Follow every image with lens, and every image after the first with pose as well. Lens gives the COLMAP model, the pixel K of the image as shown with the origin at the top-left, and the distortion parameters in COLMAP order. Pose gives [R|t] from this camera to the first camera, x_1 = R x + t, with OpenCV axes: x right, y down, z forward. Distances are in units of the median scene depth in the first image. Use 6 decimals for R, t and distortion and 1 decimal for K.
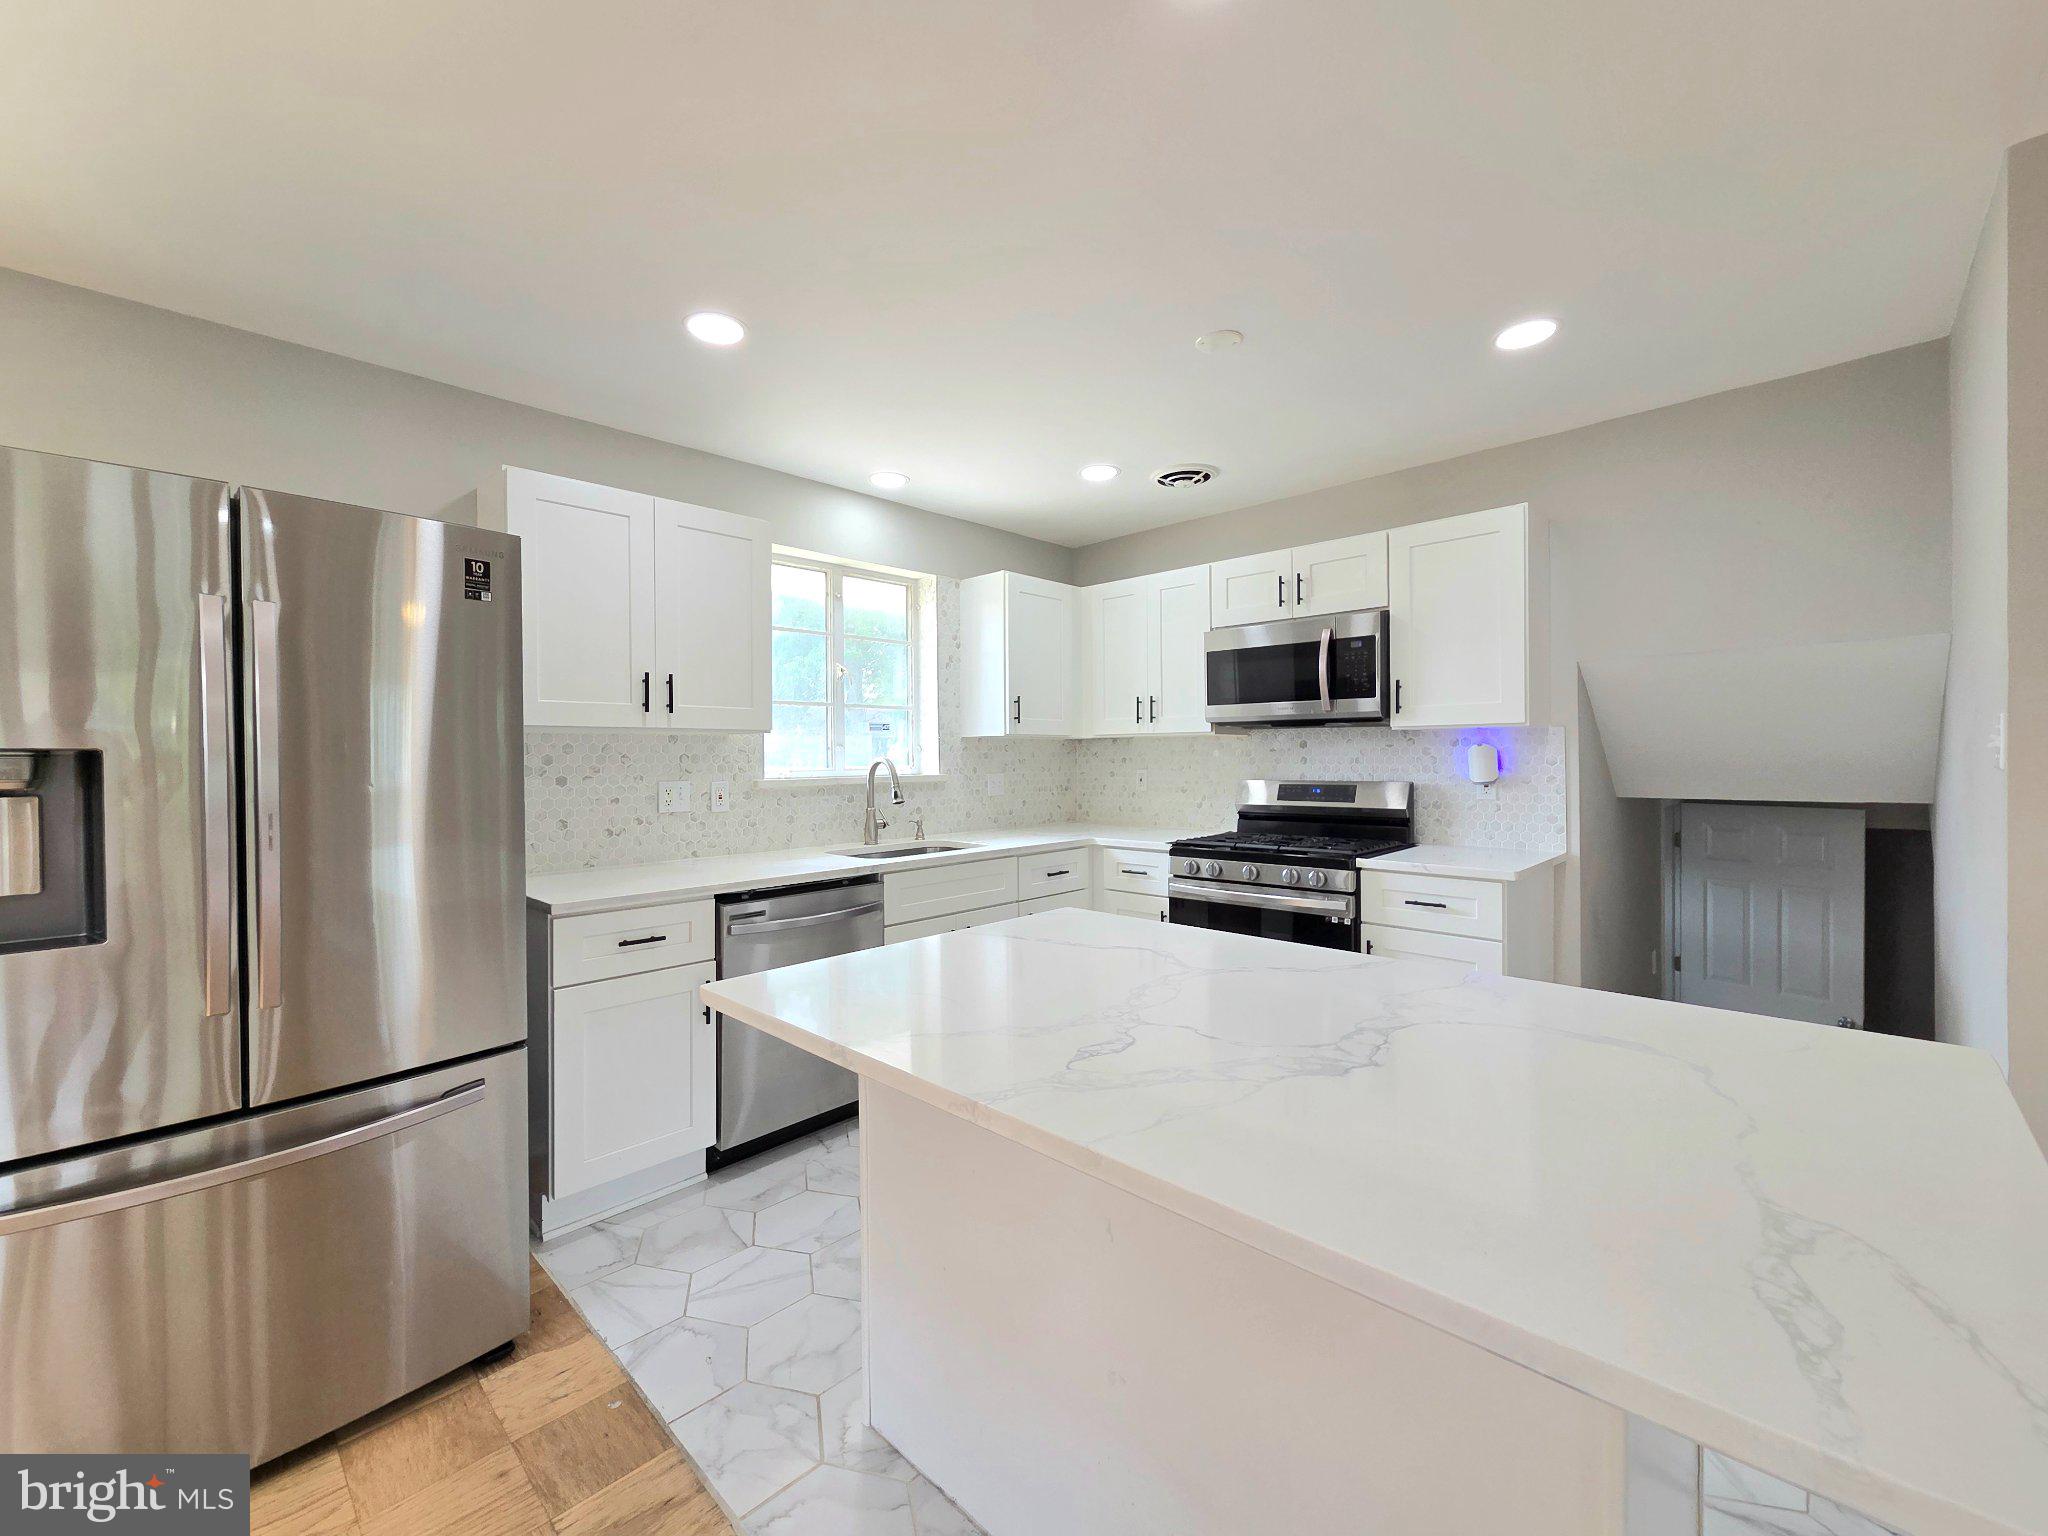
lens RADIAL K [[837.8, 0, 1017.9], [0, 837.8, 762.8], [0, 0, 1]] dist [-0.000016, 0.000089]
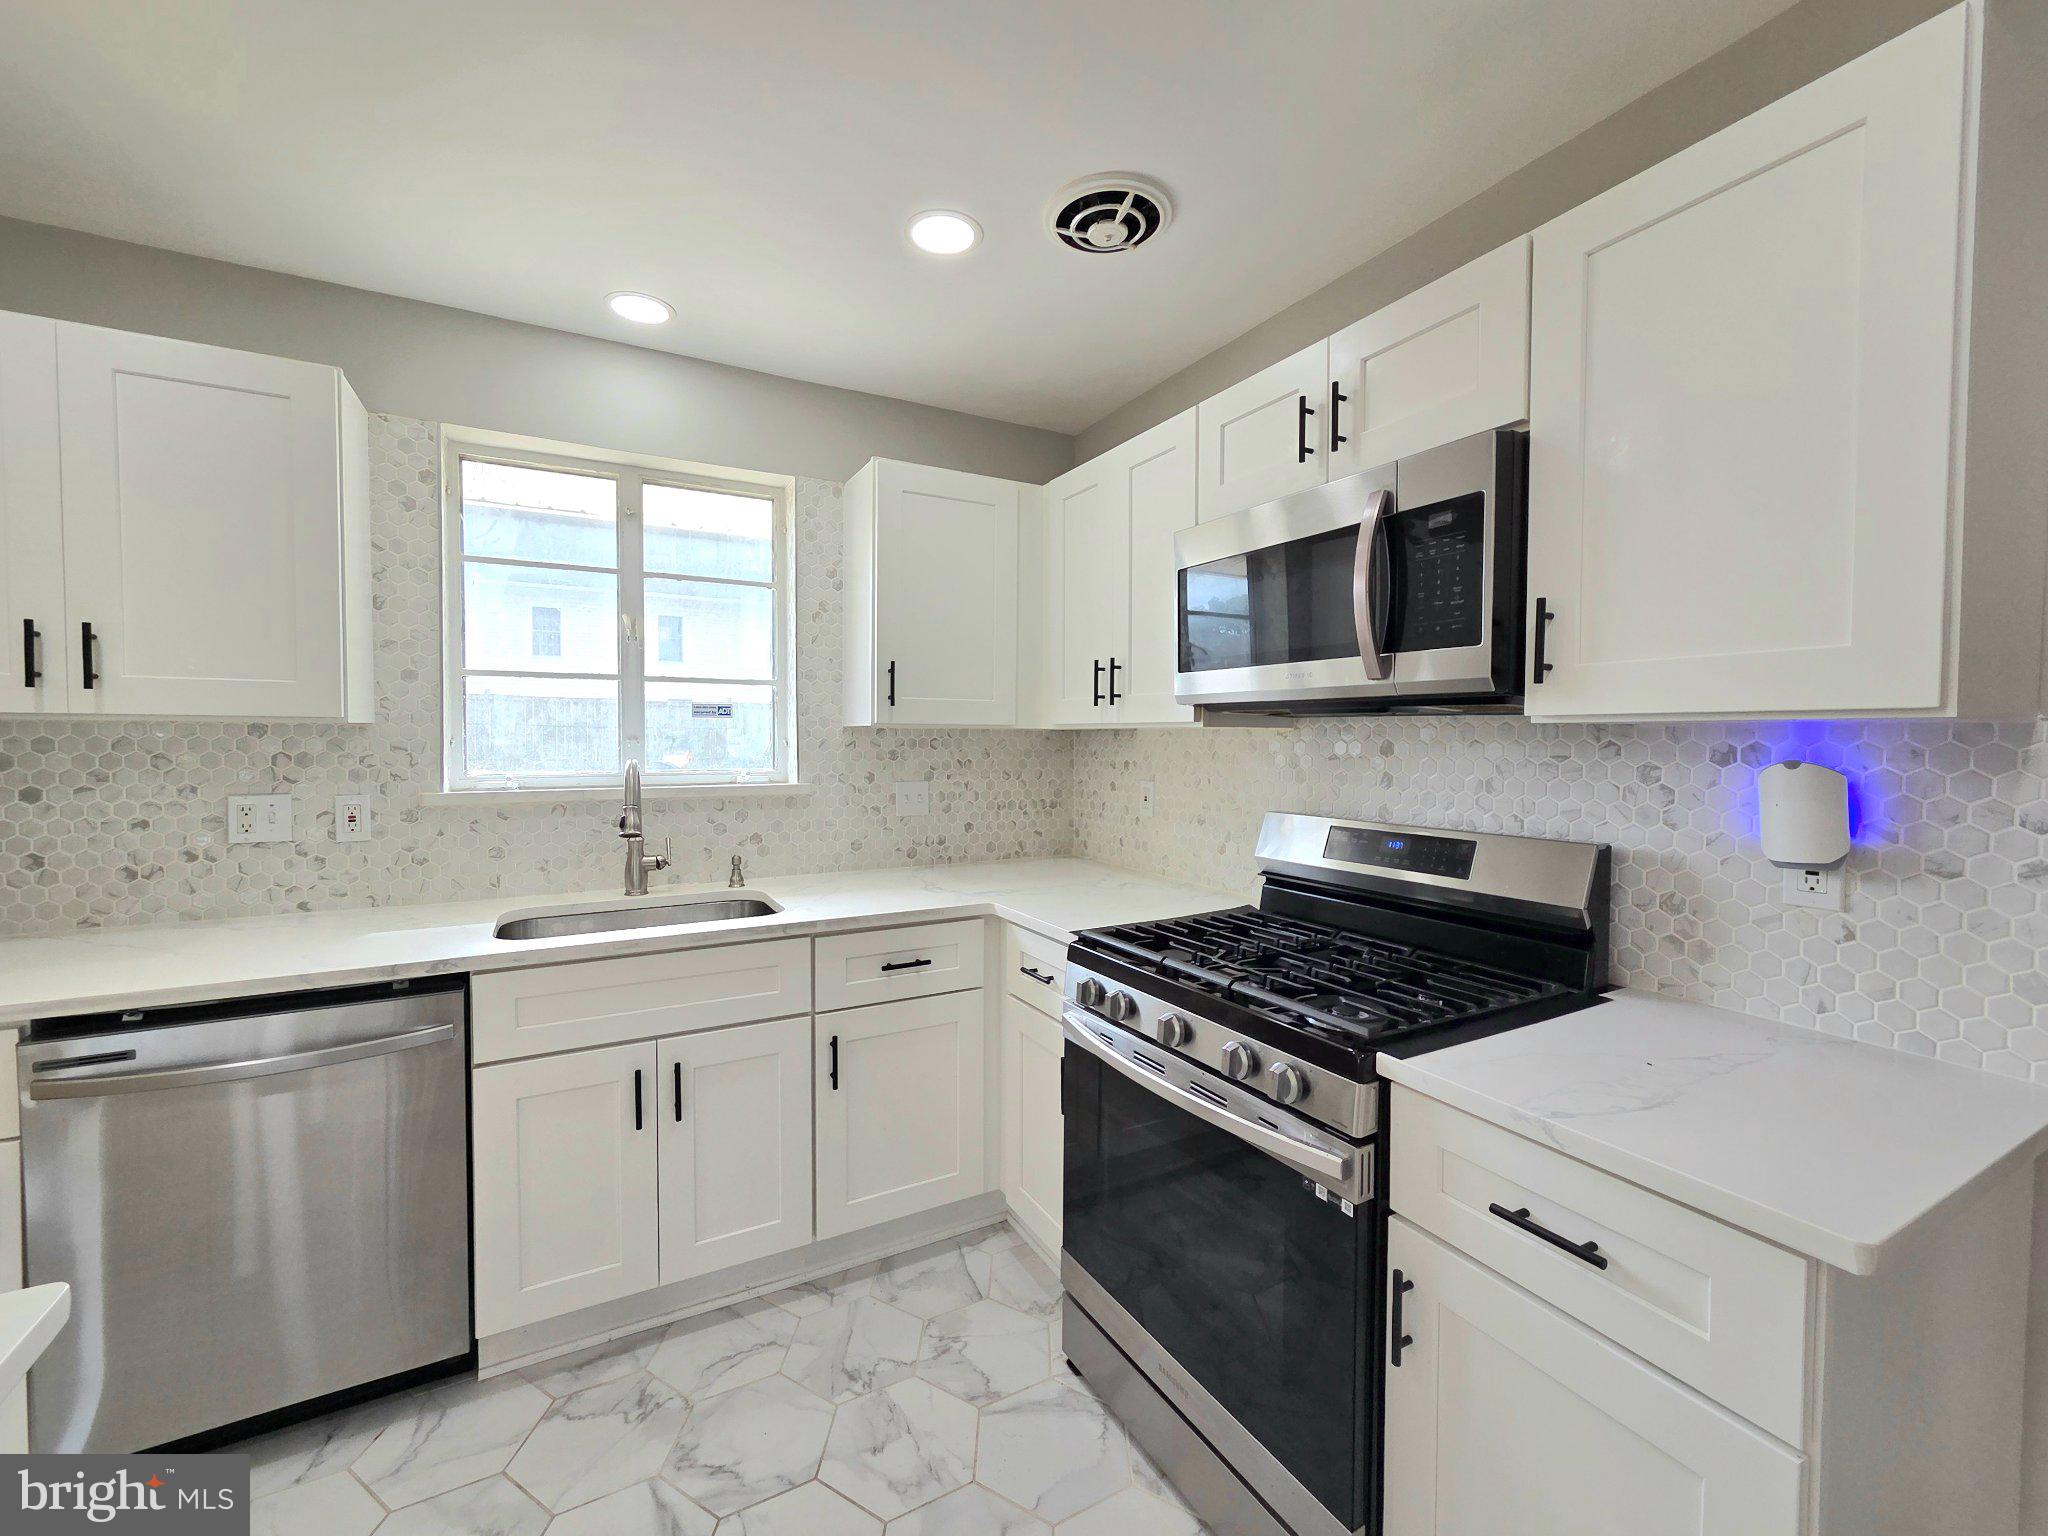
lens RADIAL K [[843.8, 0, 1017.8], [0, 843.8, 758.9], [0, 0, 1]] dist [0.001758, 0.000052]
pose [[0.954327, 0.020450, -0.298063, 0.305738], [-0.015040, 0.999678, 0.020432, -0.024911], [0.298385, -0.015016, 0.954327, 0.489682]]
